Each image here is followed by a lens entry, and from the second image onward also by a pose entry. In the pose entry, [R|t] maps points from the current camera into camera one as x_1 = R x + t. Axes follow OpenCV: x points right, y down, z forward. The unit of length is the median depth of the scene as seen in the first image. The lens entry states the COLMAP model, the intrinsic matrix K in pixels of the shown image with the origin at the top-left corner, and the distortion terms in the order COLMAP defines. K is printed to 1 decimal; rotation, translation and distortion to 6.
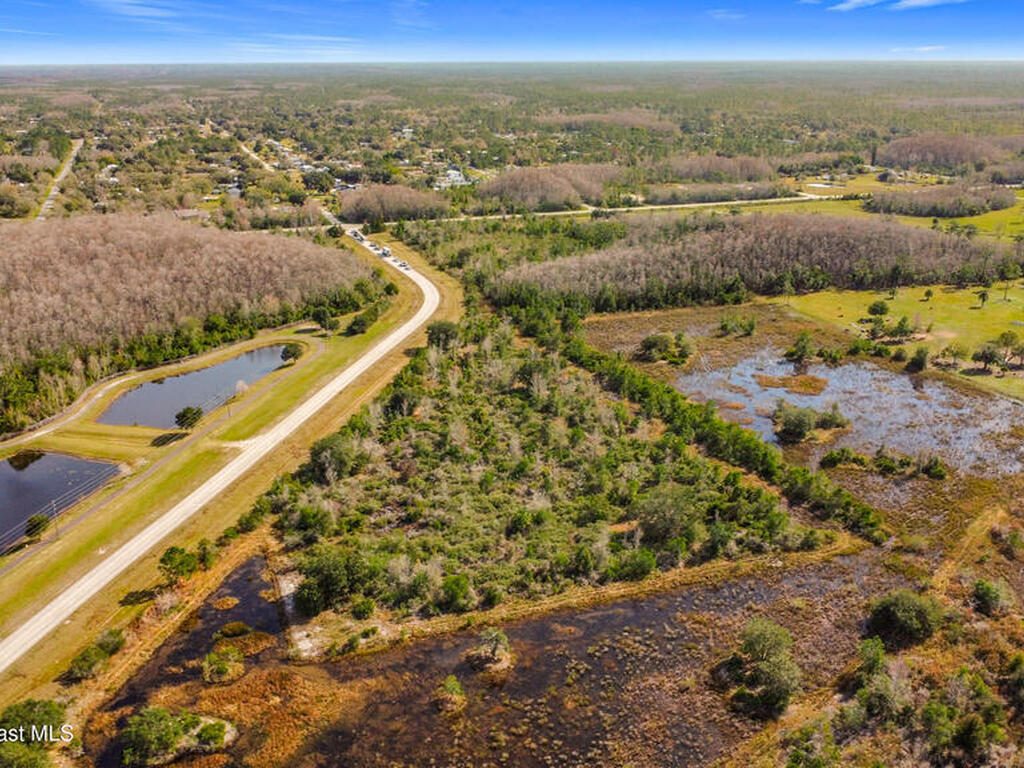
lens RADIAL K [[996.3, 0, 512.0], [0, 996.3, 384.0], [0, 0, 1]] dist [-0.008685, -0.048019]
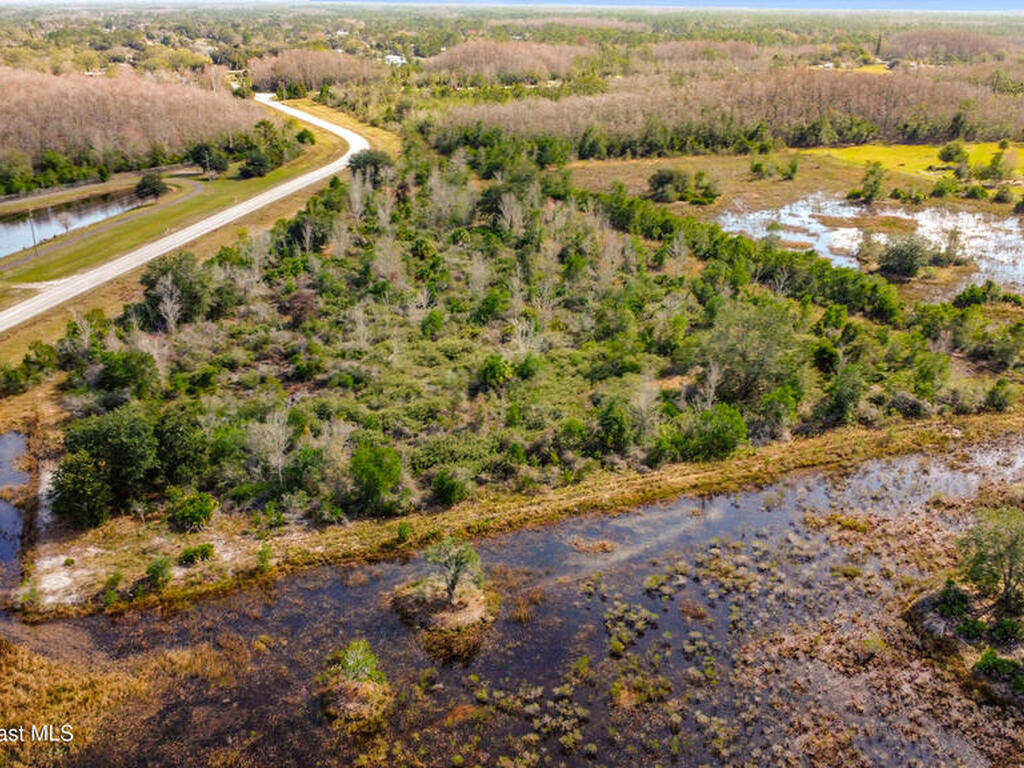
lens RADIAL K [[996.3, 0, 512.0], [0, 996.3, 384.0], [0, 0, 1]] dist [-0.008685, -0.048019]
pose [[0.998592, -0.006323, 0.052668, -0.011478], [0.004995, 0.999667, 0.025300, 0.131486], [-0.052810, -0.025001, 0.998292, 0.433190]]
